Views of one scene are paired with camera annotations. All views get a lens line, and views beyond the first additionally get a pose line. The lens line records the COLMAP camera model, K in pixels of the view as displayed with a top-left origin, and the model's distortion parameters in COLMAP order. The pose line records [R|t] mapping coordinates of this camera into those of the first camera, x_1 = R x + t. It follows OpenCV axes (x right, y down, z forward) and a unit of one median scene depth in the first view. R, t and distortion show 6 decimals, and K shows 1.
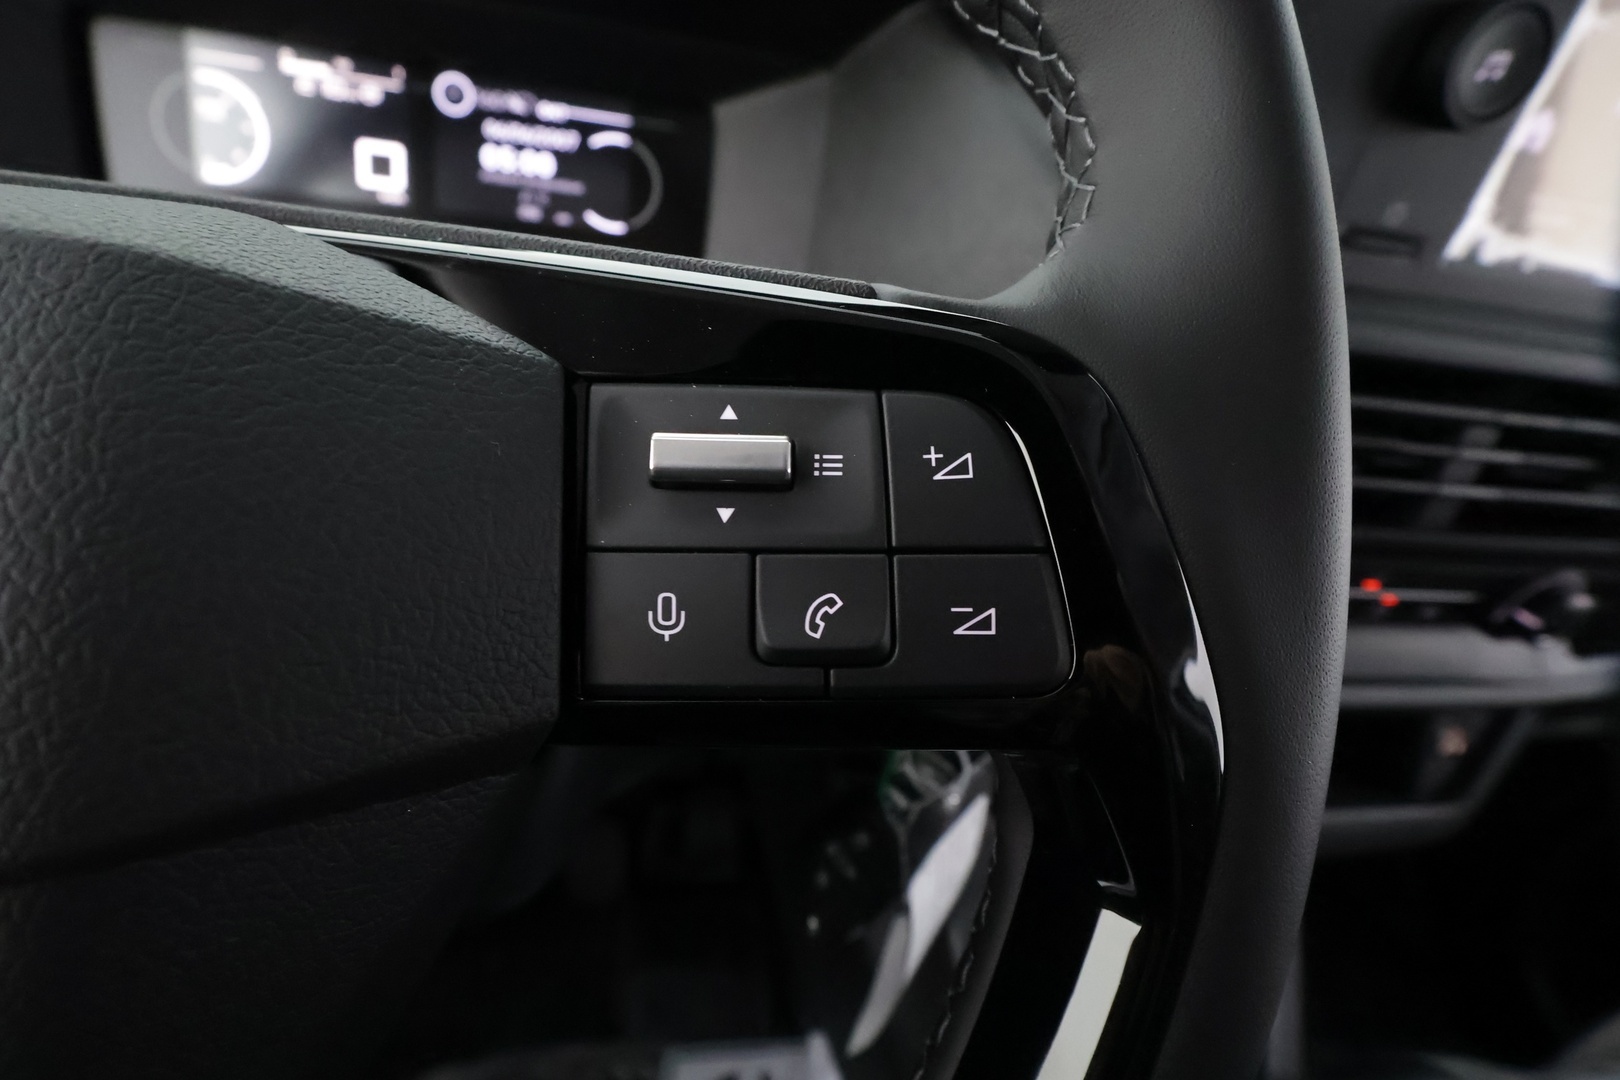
lens RADIAL K [[775.4, 0, 822.4], [0, 775.4, 532.1], [0, 0, 1]] dist [-0.004872, -0.000108]
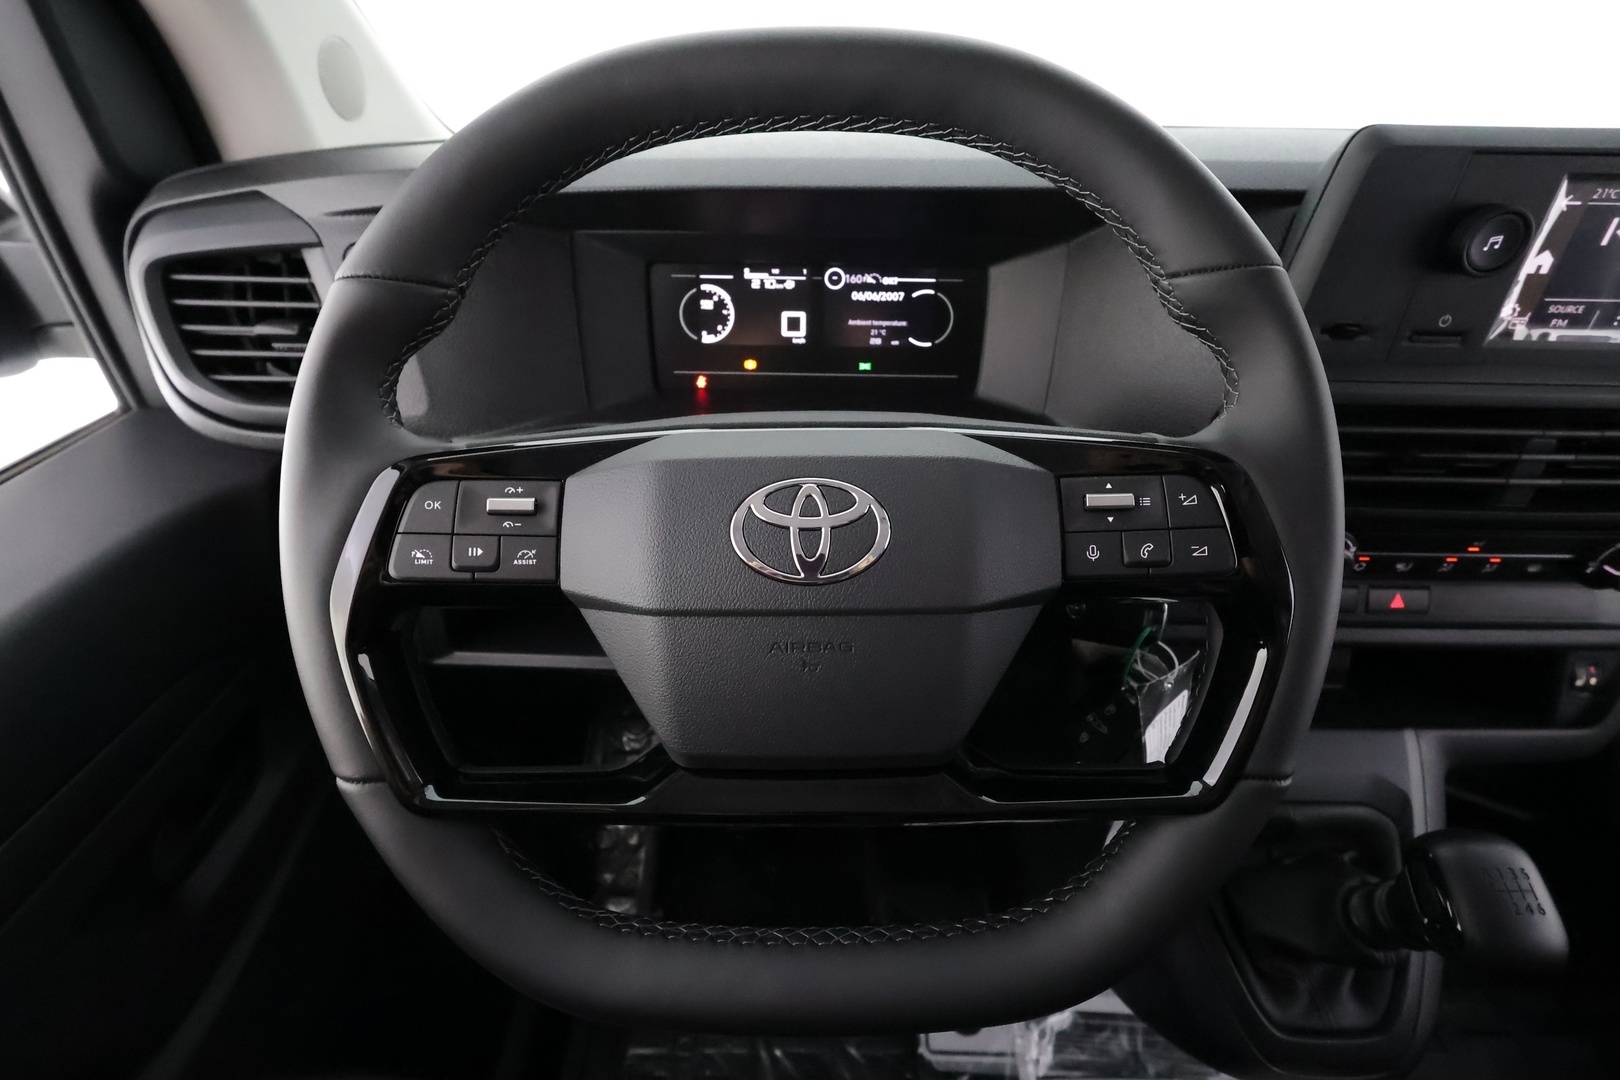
lens RADIAL K [[775.4, 0, 803.6], [0, 775.4, 536.7], [0, 0, 1]] dist [-0.004872, -0.000108]
pose [[0.976290, -0.036808, -0.213312, -0.221323], [0.037393, 0.999300, -0.001290, 0.001193], [0.213211, -0.006717, 0.976983, -0.758664]]
